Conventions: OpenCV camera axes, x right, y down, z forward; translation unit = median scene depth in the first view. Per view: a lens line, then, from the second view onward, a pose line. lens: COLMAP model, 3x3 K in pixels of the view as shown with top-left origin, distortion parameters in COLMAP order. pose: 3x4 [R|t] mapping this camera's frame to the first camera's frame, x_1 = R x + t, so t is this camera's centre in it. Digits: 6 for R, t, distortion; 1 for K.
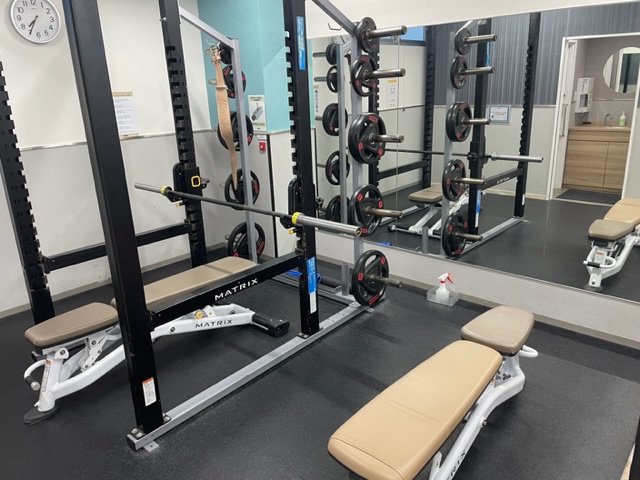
lens RADIAL K [[490.4, 0, 322.9], [0, 490.4, 238.1], [0, 0, 1]] dist [0.047065, -0.029578]
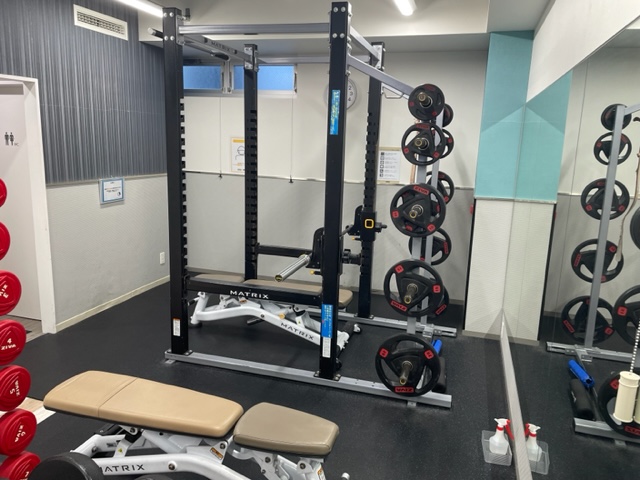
lens RADIAL K [[490.4, 0, 322.2], [0, 490.4, 223.4], [0, 0, 1]] dist [0.047065, -0.029578]
pose [[0.396250, 0.201302, -0.895803, 0.744517], [-0.314550, 0.946389, 0.073532, -0.167555], [0.862580, 0.252638, 0.438326, 0.397200]]
